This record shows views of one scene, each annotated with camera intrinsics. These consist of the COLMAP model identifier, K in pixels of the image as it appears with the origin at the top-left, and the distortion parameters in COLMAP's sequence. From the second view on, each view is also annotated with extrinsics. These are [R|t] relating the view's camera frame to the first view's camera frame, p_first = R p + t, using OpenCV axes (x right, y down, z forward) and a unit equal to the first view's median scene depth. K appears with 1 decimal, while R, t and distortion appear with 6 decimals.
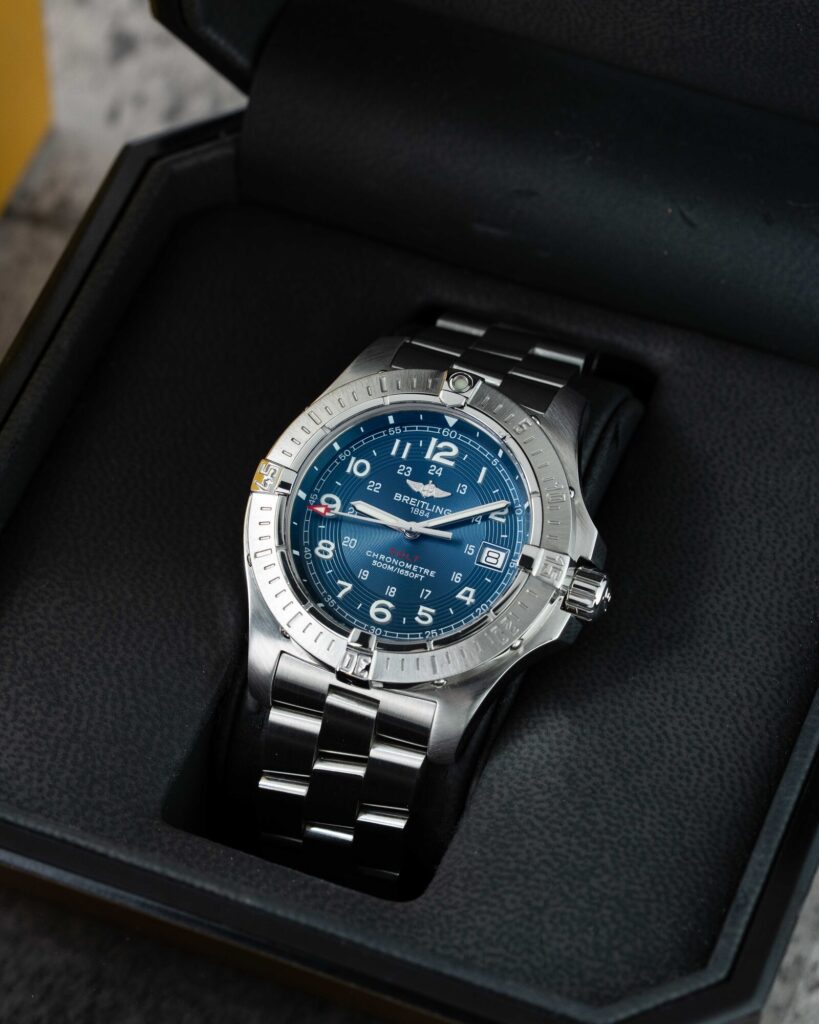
lens RADIAL K [[4704.0, 0, 408.9], [0, 4704.0, 514.4], [0, 0, 1]] dist [0.004862, 0.000000]
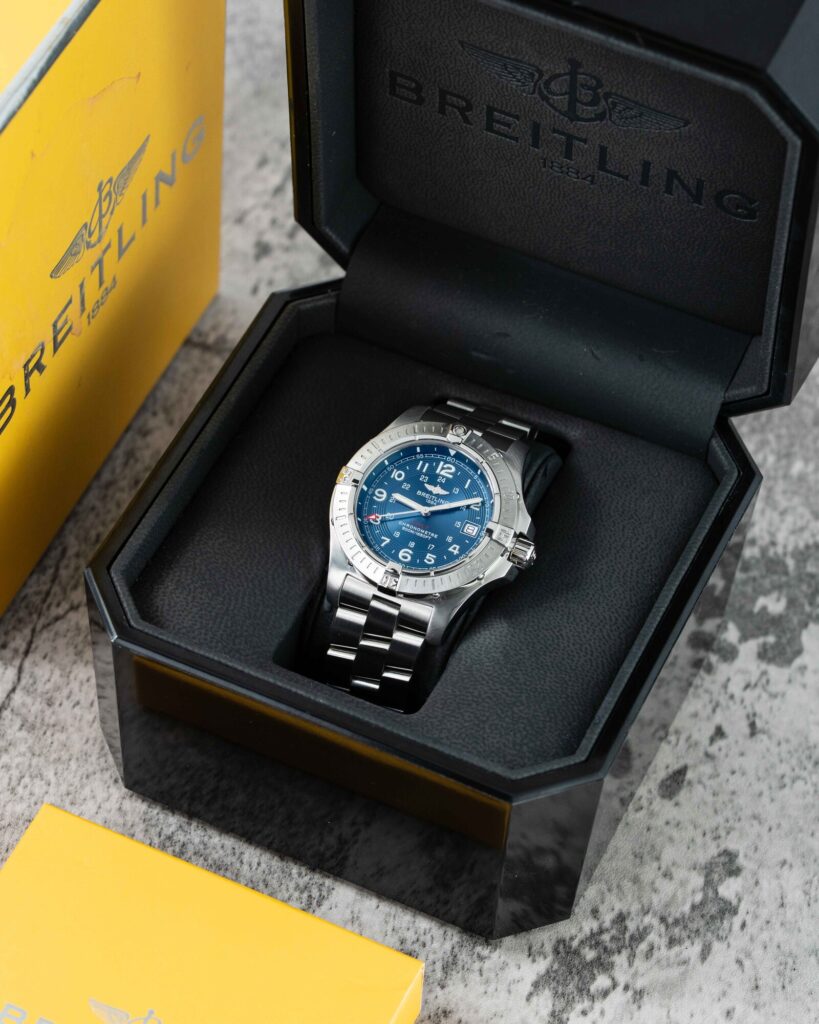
lens RADIAL K [[4704.0, 0, 409.3], [0, 4704.0, 510.5], [0, 0, 1]] dist [0.004862, 0.000000]
pose [[0.997259, 0.073450, 0.008880, -0.021088], [-0.072322, 0.993104, -0.092270, 0.164887], [-0.015596, 0.091375, 0.995694, -0.748105]]
